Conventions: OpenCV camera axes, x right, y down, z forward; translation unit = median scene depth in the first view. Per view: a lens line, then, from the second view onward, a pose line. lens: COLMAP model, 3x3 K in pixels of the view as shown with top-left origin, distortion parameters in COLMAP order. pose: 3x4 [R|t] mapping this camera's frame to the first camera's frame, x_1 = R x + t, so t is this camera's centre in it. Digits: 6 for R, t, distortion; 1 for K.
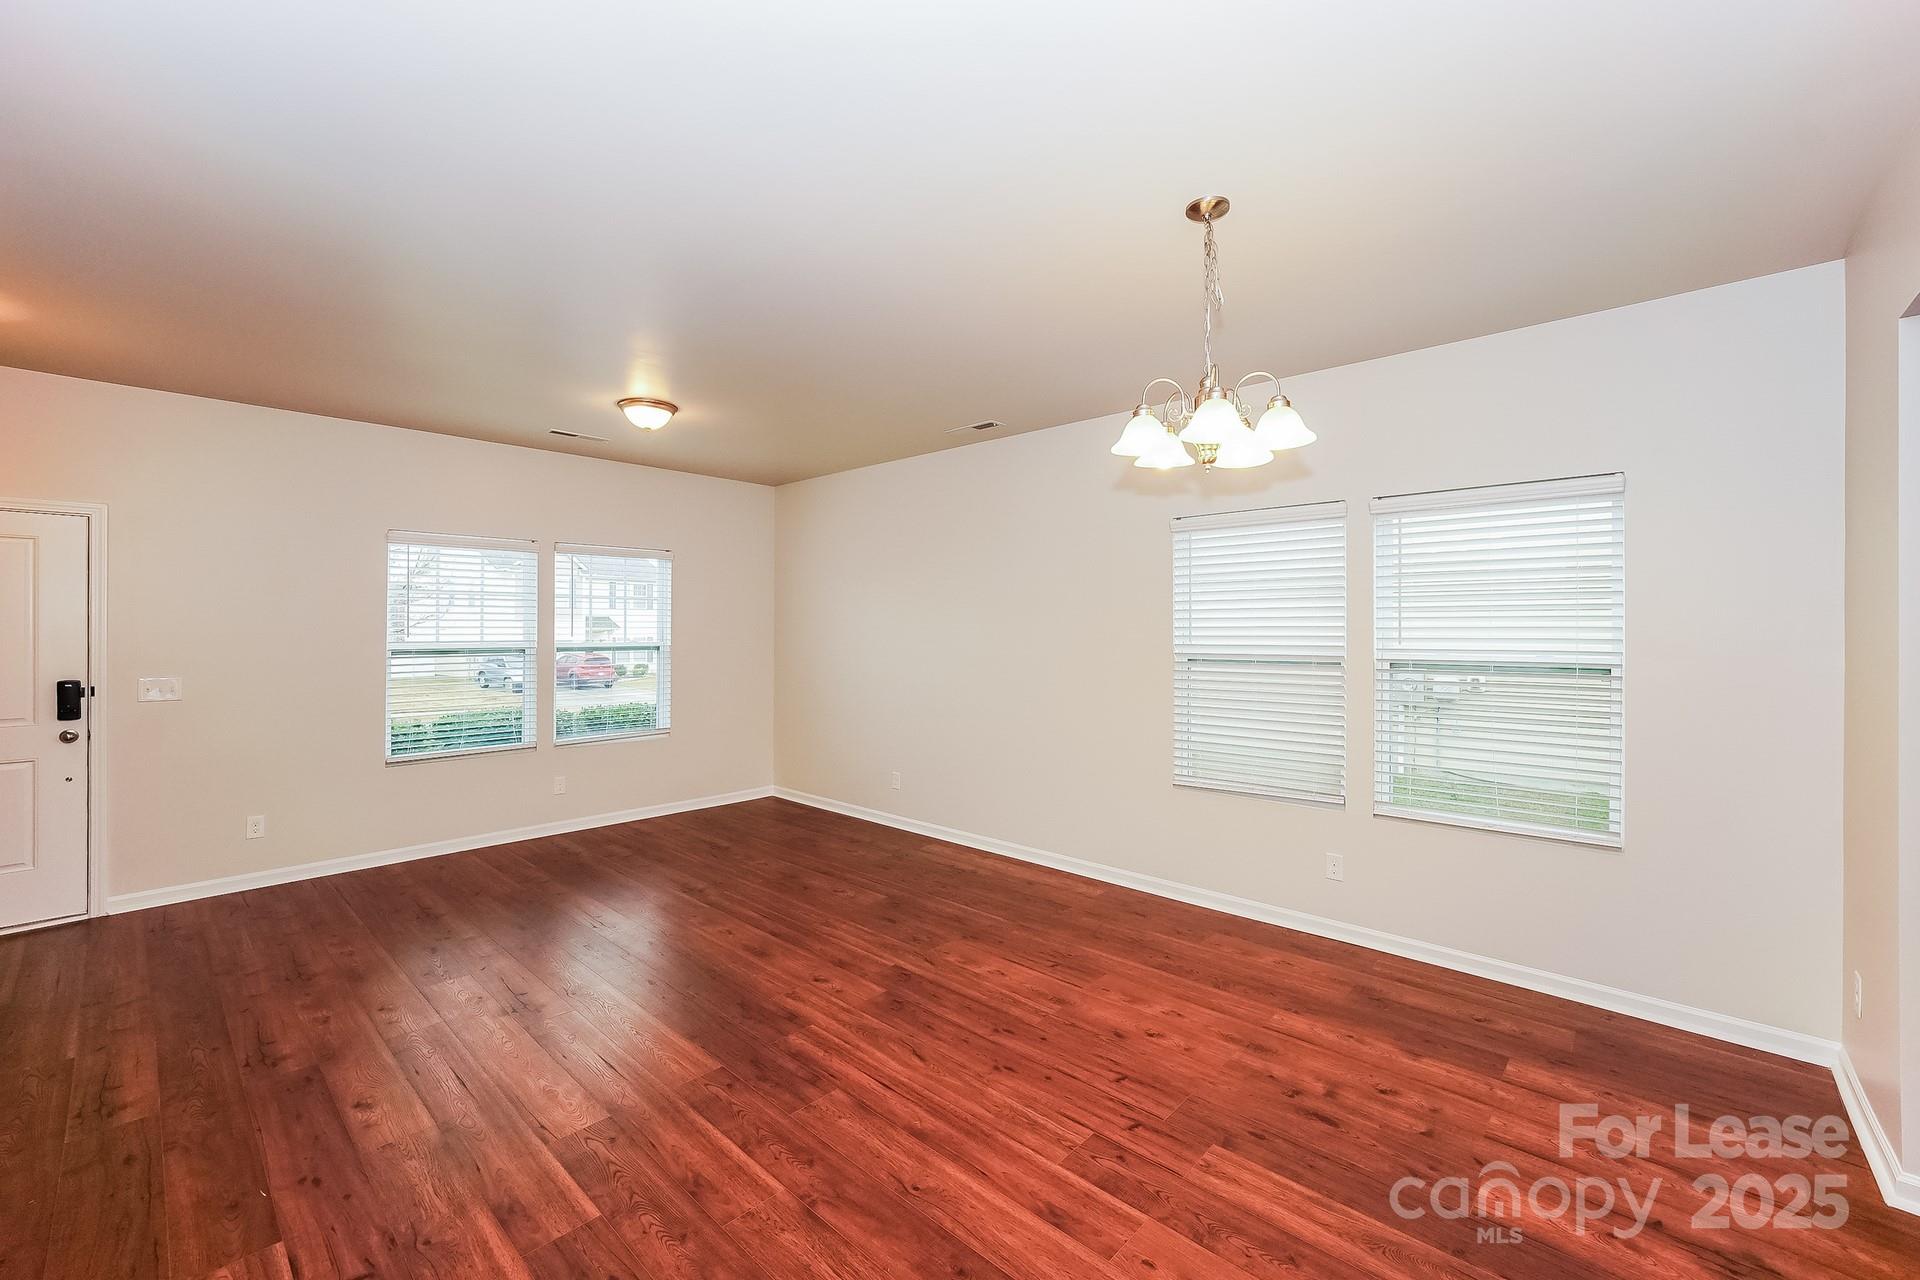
lens RADIAL K [[762.1, 0, 911.7], [0, 762.1, 630.5], [0, 0, 1]] dist [-0.011086, -0.000038]
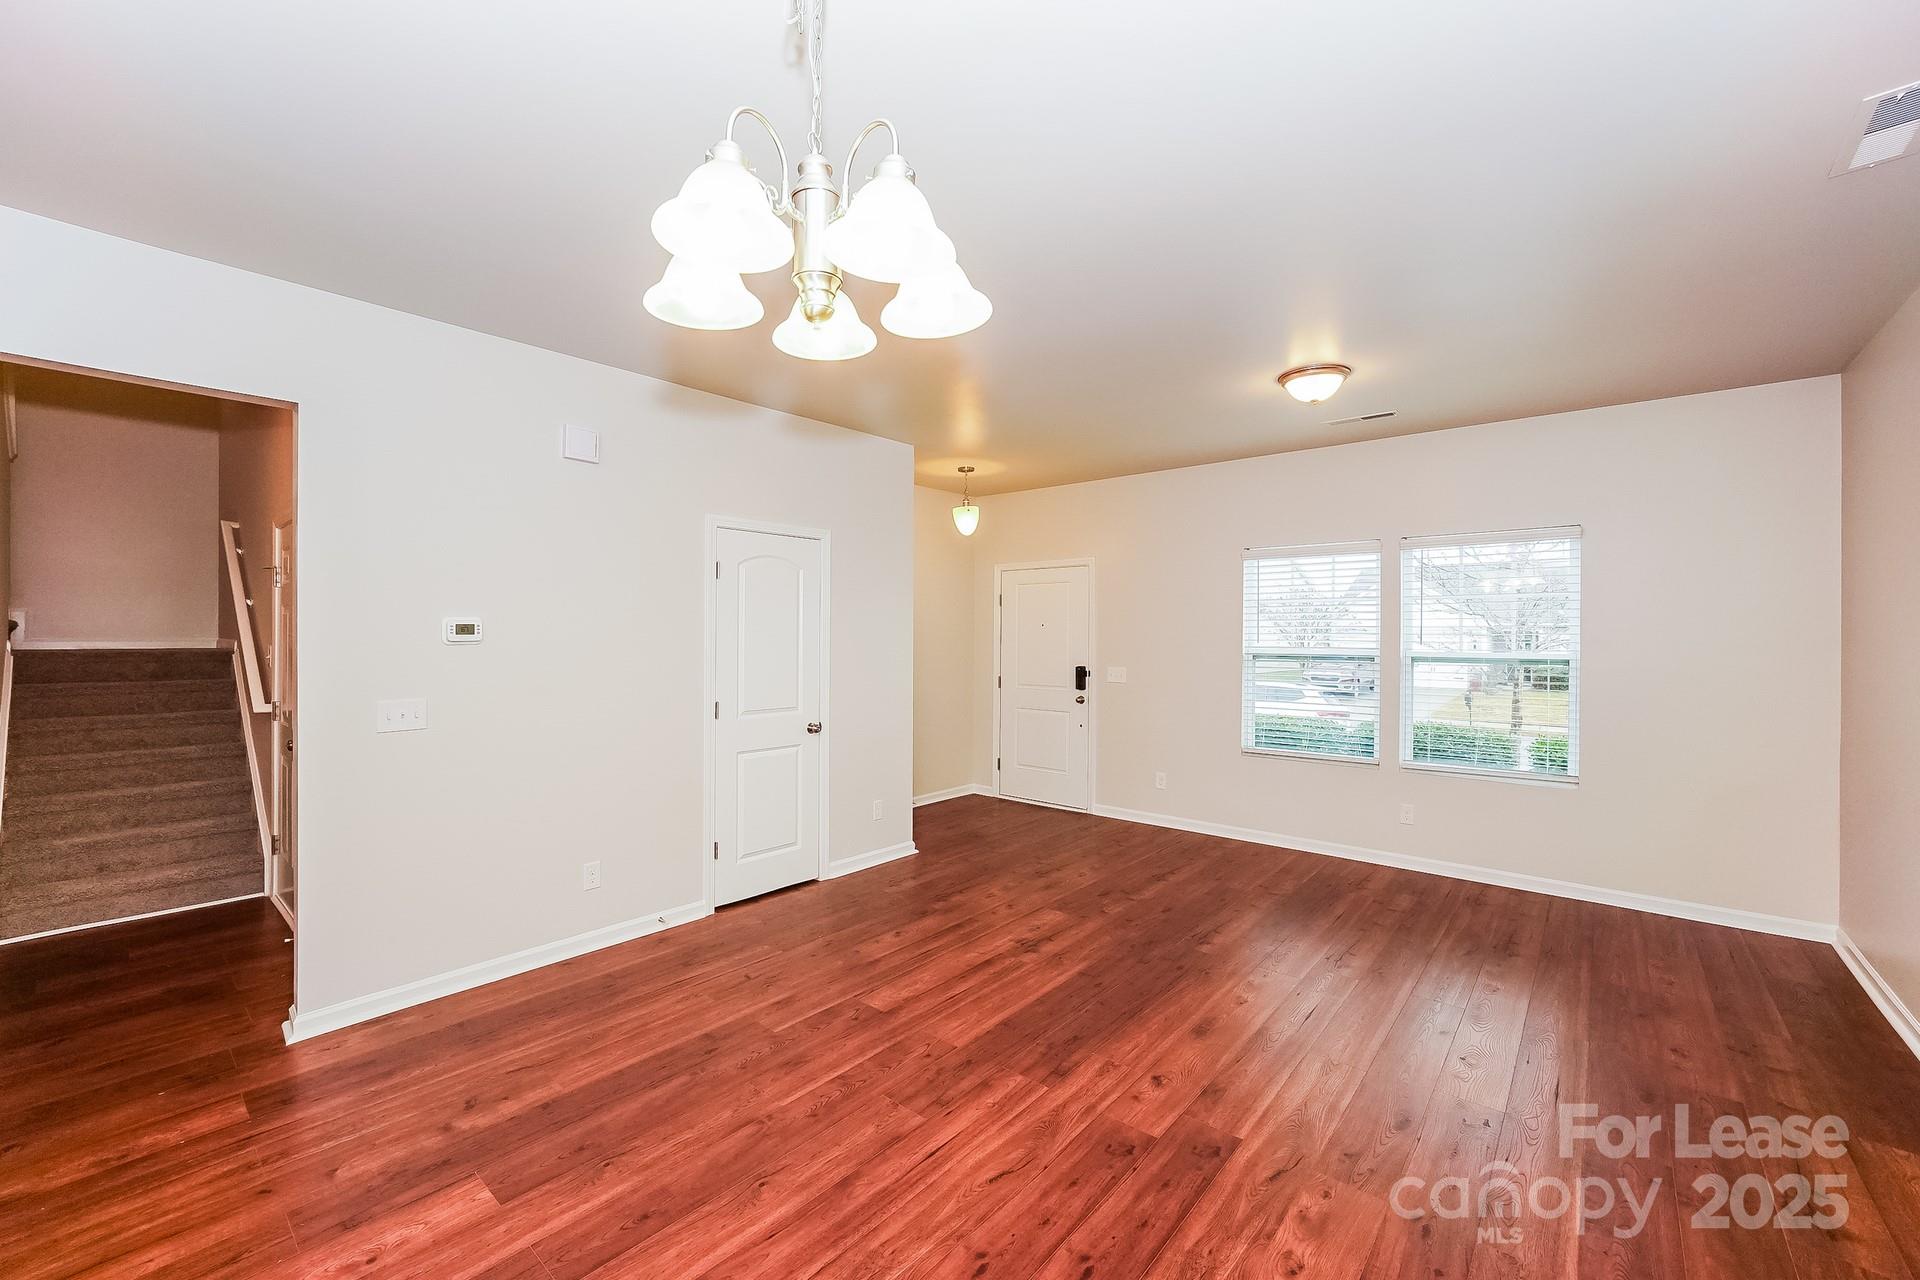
lens RADIAL K [[774.3, 0, 980.7], [0, 774.3, 633.4], [0, 0, 1]] dist [-0.010861, 0.000061]
pose [[0.086227, -0.001818, -0.996274, 0.552850], [-0.005374, 0.999983, -0.002290, 0.000116], [0.996261, 0.005551, 0.086215, 0.626701]]
